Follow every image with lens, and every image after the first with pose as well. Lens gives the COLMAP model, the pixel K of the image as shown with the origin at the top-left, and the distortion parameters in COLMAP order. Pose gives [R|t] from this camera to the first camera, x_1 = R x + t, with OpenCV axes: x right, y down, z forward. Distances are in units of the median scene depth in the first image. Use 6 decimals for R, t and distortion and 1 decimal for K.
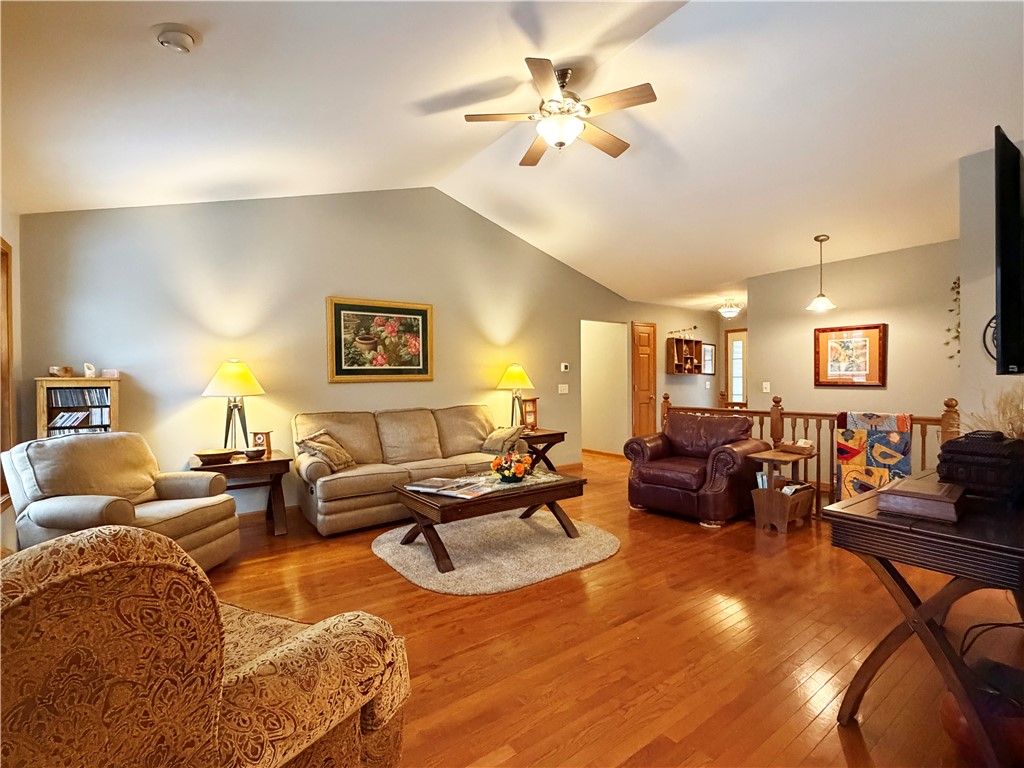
lens RADIAL K [[476.4, 0, 490.3], [0, 476.4, 390.1], [0, 0, 1]] dist [-0.002142, -0.001248]
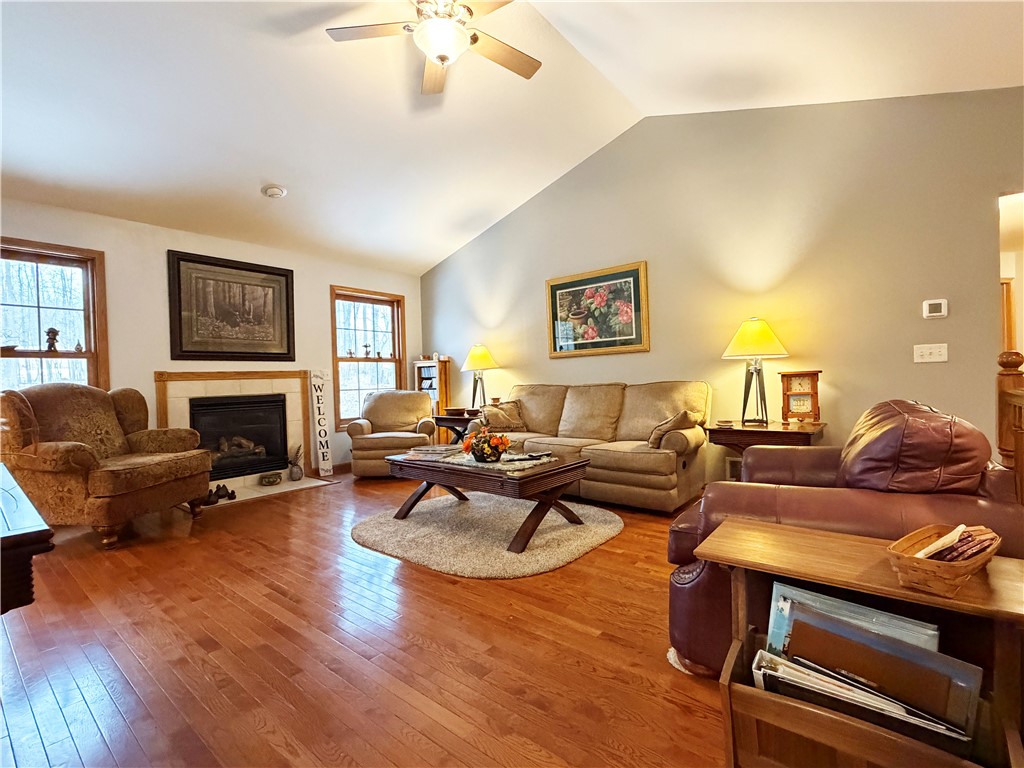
lens RADIAL K [[476.4, 0, 522.0], [0, 476.4, 381.8], [0, 0, 1]] dist [-0.002142, -0.001248]
pose [[0.275542, 0.006749, -0.961265, 0.649727], [0.006507, 0.999939, 0.008886, 0.025890], [0.961267, -0.008704, 0.275481, 0.583841]]
